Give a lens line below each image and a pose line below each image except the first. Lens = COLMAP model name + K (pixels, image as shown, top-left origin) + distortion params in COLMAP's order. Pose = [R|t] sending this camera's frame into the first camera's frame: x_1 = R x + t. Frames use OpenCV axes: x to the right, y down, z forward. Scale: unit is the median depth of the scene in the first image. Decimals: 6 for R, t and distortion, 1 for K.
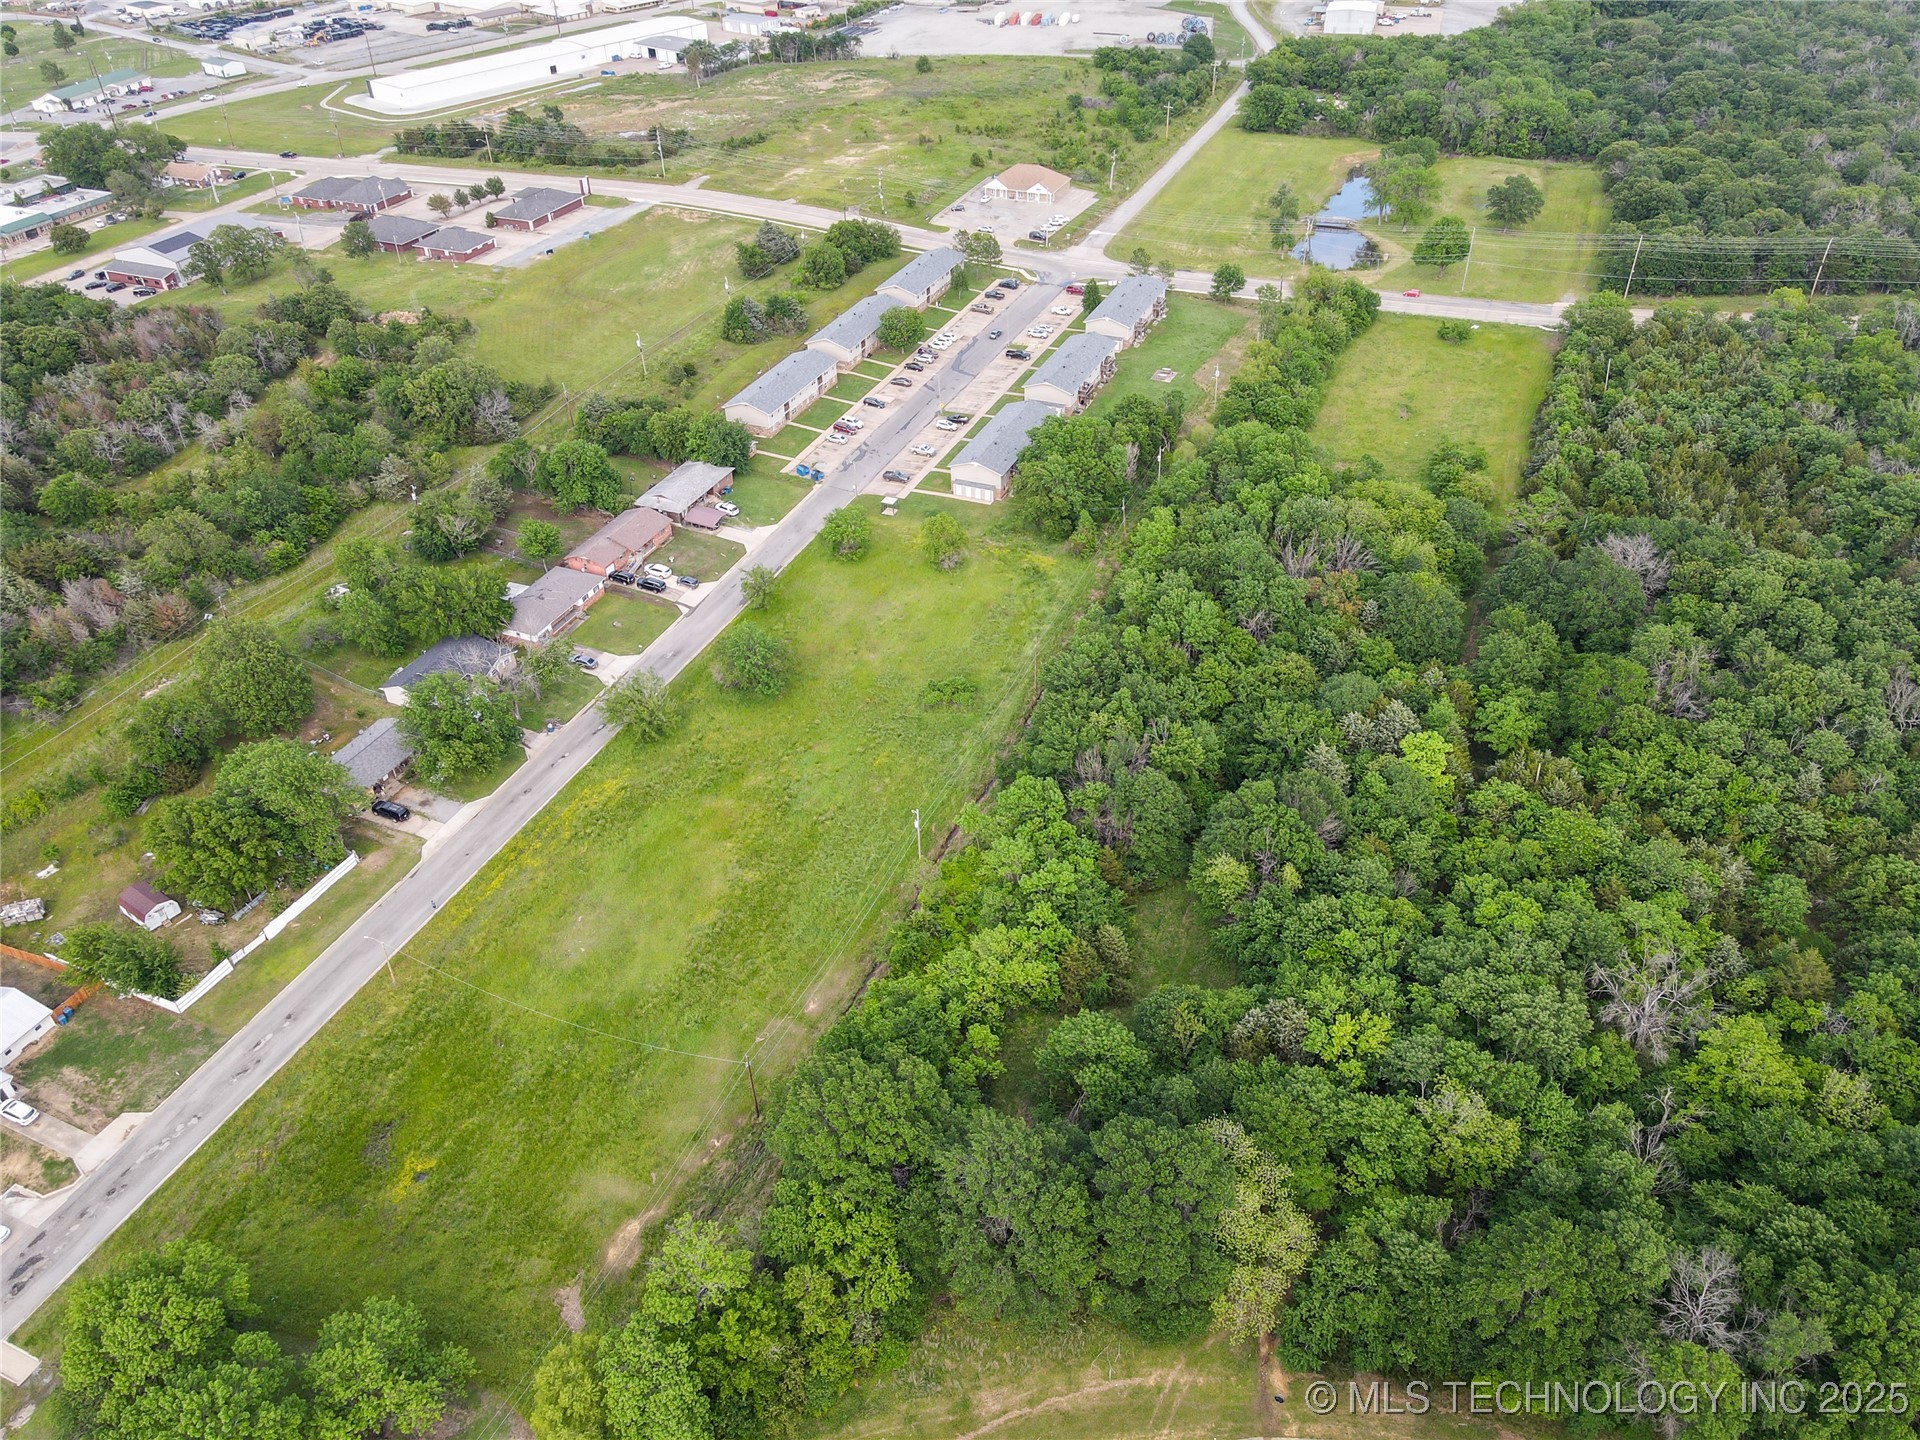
lens RADIAL K [[1399.1, 0, 967.4], [0, 1399.1, 715.6], [0, 0, 1]] dist [0.005924, 0.021613]
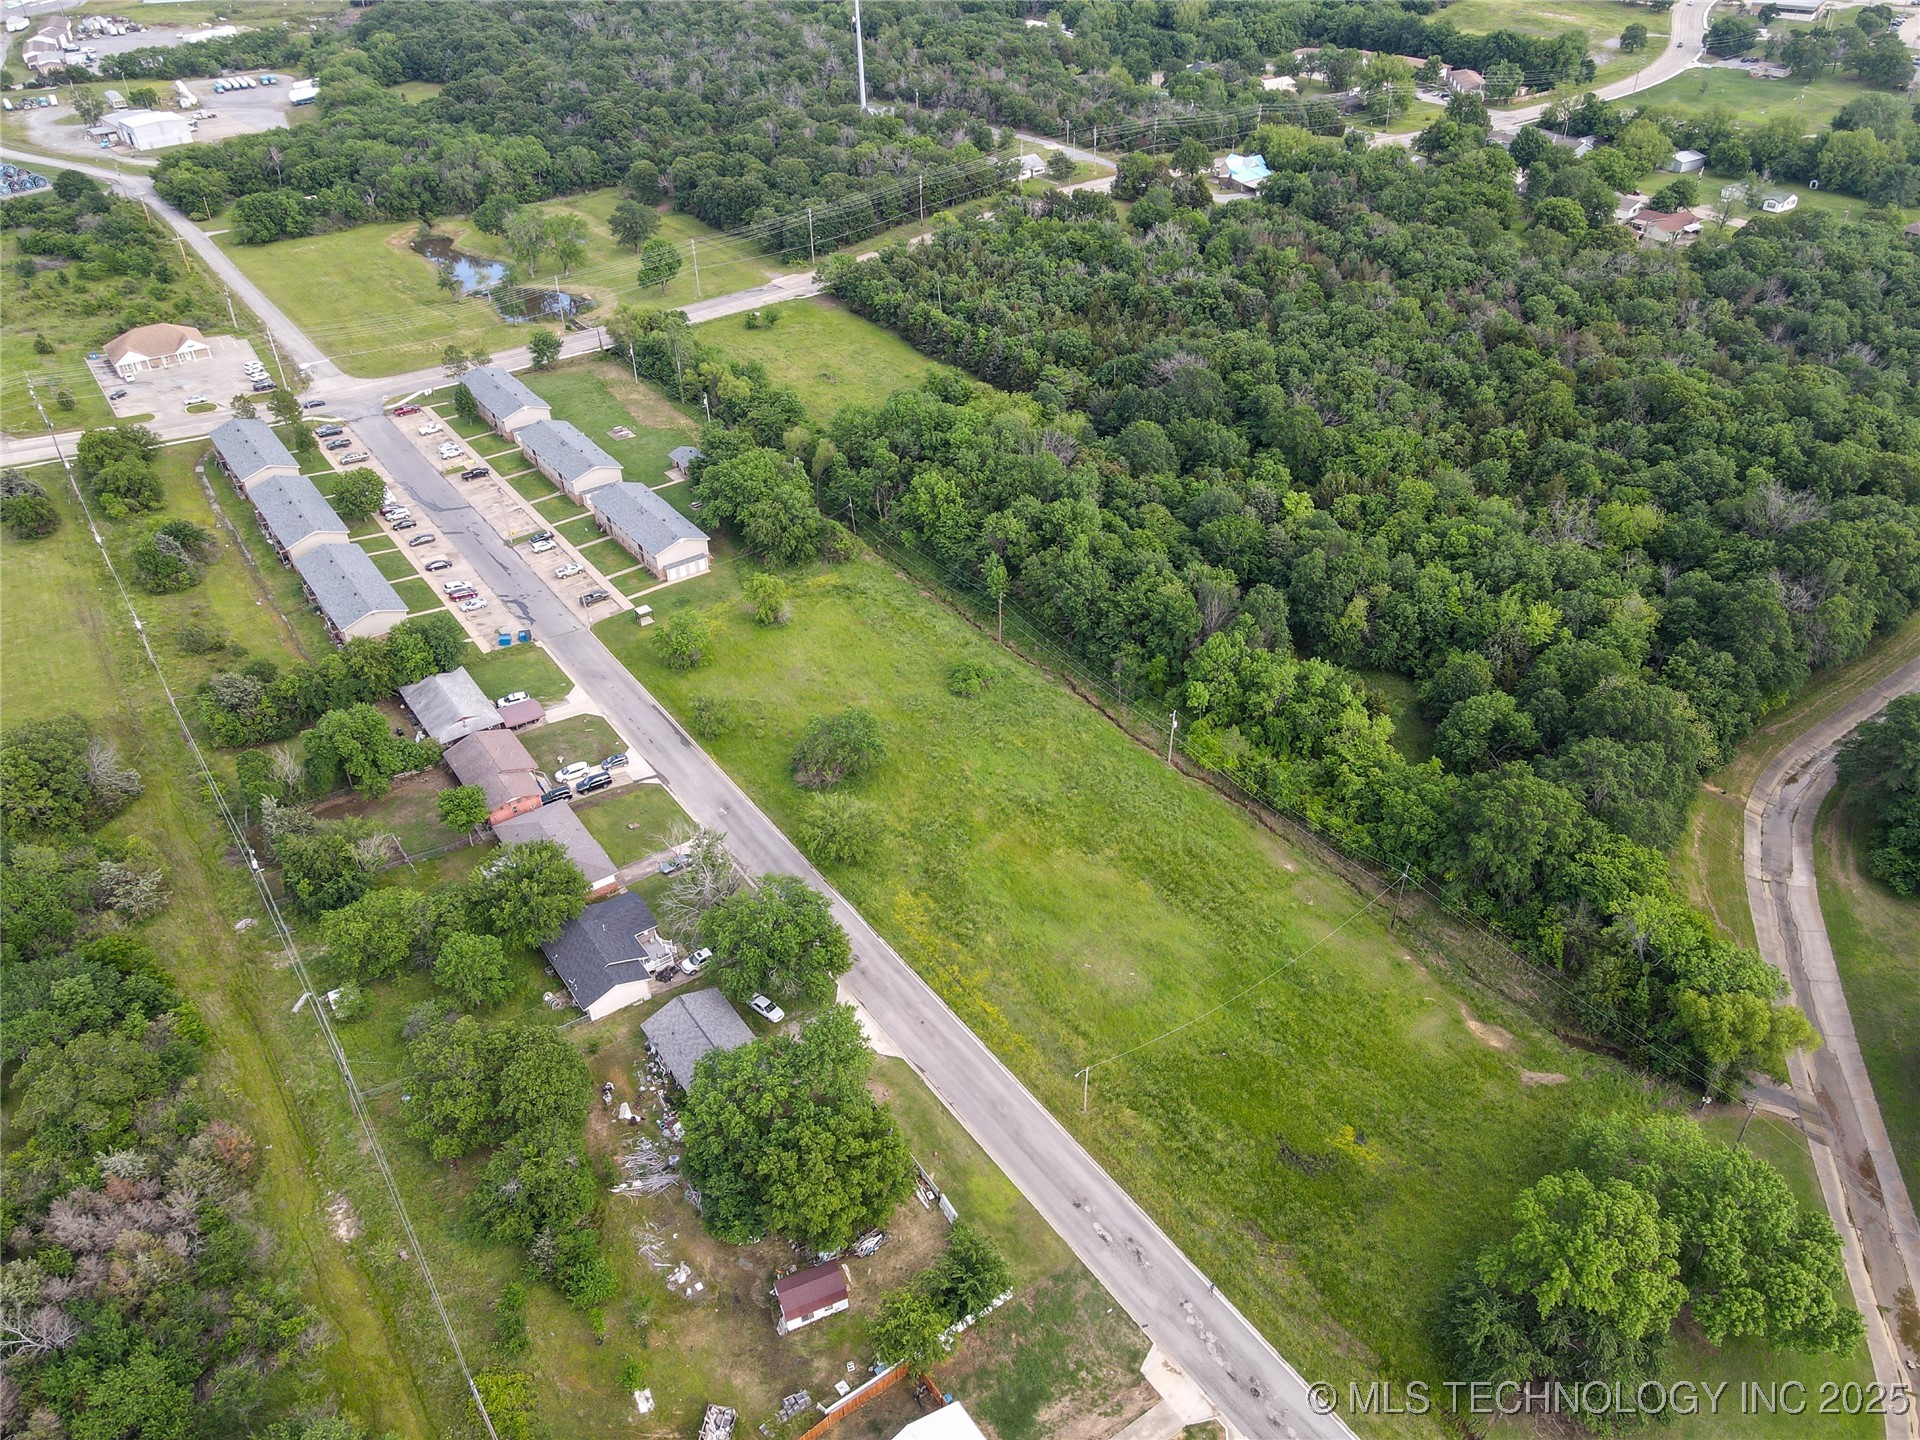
lens RADIAL K [[1399.1, 0, 967.4], [0, 1399.1, 715.6], [0, 0, 1]] dist [0.005924, 0.021613]
pose [[0.525309, -0.480259, 0.702425, -0.739003], [0.517968, 0.835415, 0.183824, -0.179634], [-0.675100, 0.267269, 0.687610, 0.266951]]
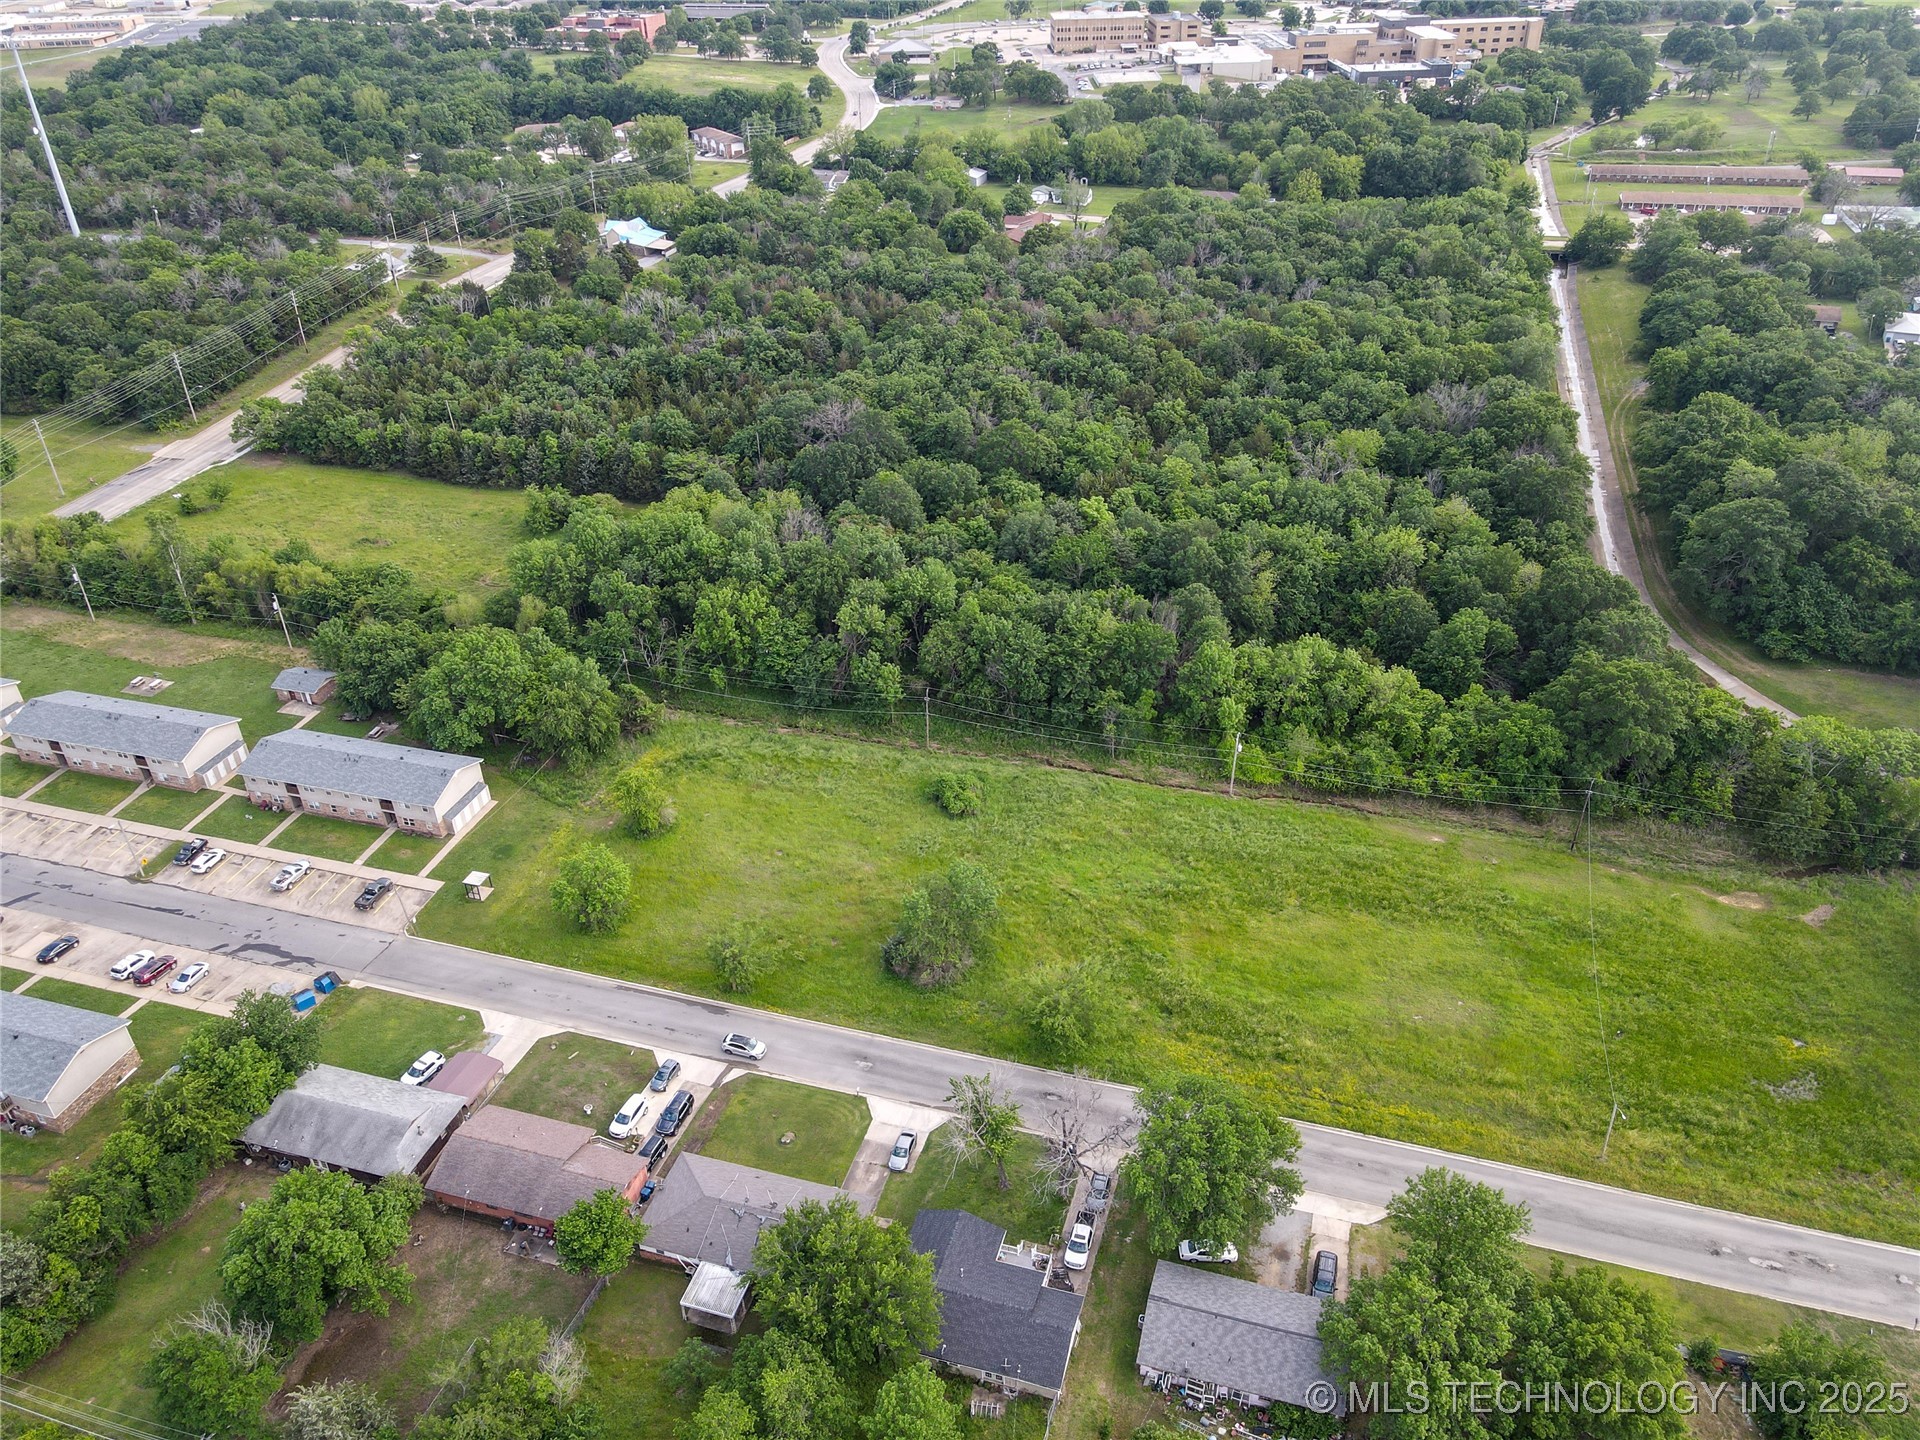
lens RADIAL K [[1394.8, 0, 965.4], [0, 1394.8, 725.9], [0, 0, 1]] dist [0.006995, 0.023354]
pose [[-0.107546, -0.515712, 0.849985, -0.698923], [0.612319, 0.639193, 0.465293, -0.423097], [-0.783262, 0.570502, 0.247037, 0.721504]]
